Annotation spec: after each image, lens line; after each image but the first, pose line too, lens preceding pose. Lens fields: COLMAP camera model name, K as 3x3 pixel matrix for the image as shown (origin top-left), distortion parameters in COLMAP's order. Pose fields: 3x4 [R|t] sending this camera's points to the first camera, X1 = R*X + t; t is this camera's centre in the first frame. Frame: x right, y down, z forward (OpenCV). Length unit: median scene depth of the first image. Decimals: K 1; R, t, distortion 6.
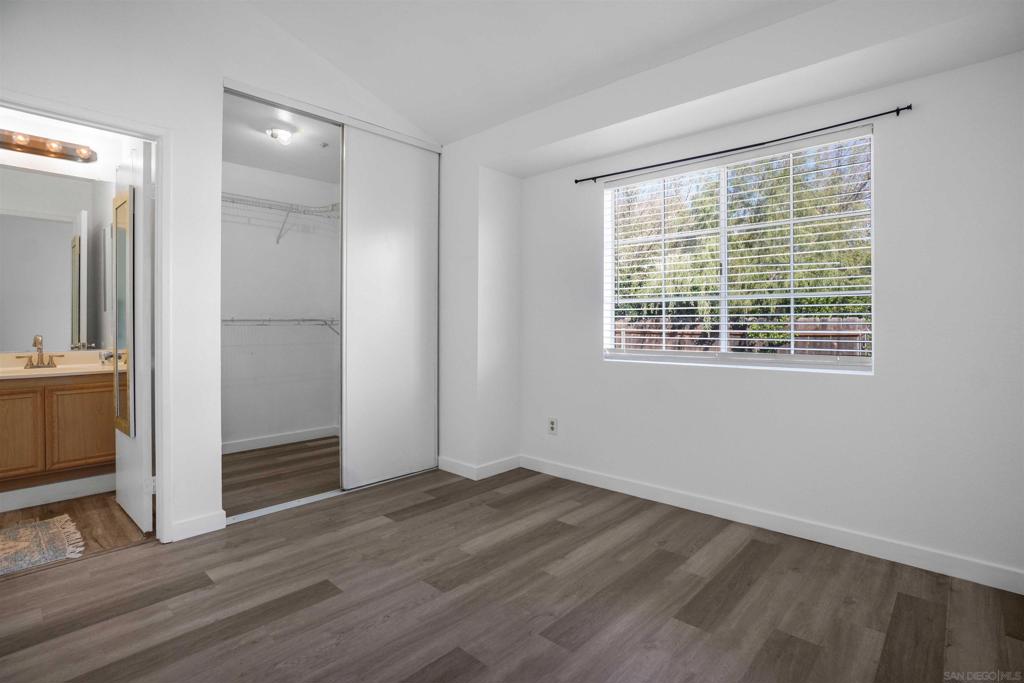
lens RADIAL K [[504.6, 0, 488.2], [0, 504.6, 323.3], [0, 0, 1]] dist [-0.024995, 0.000190]
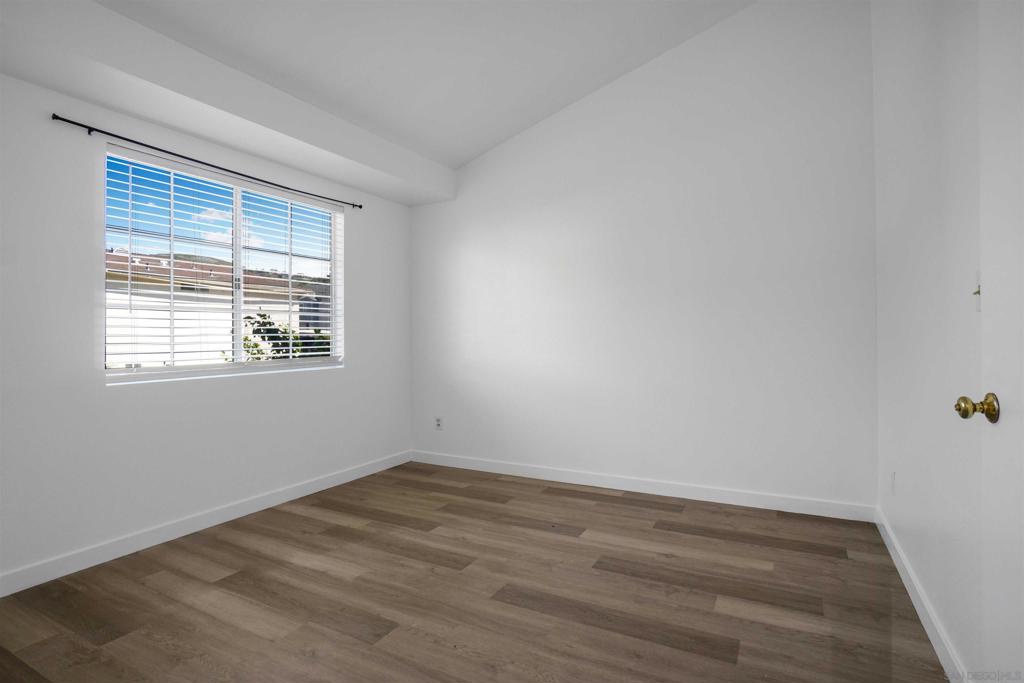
lens RADIAL K [[504.6, 0, 511.1], [0, 504.6, 339.9], [0, 0, 1]] dist [-0.024995, 0.000190]
pose [[-0.260180, -0.007548, 0.965531, -0.819871], [0.005323, 0.999943, 0.009252, 0.004309], [-0.965545, 0.007547, -0.260125, 0.827996]]
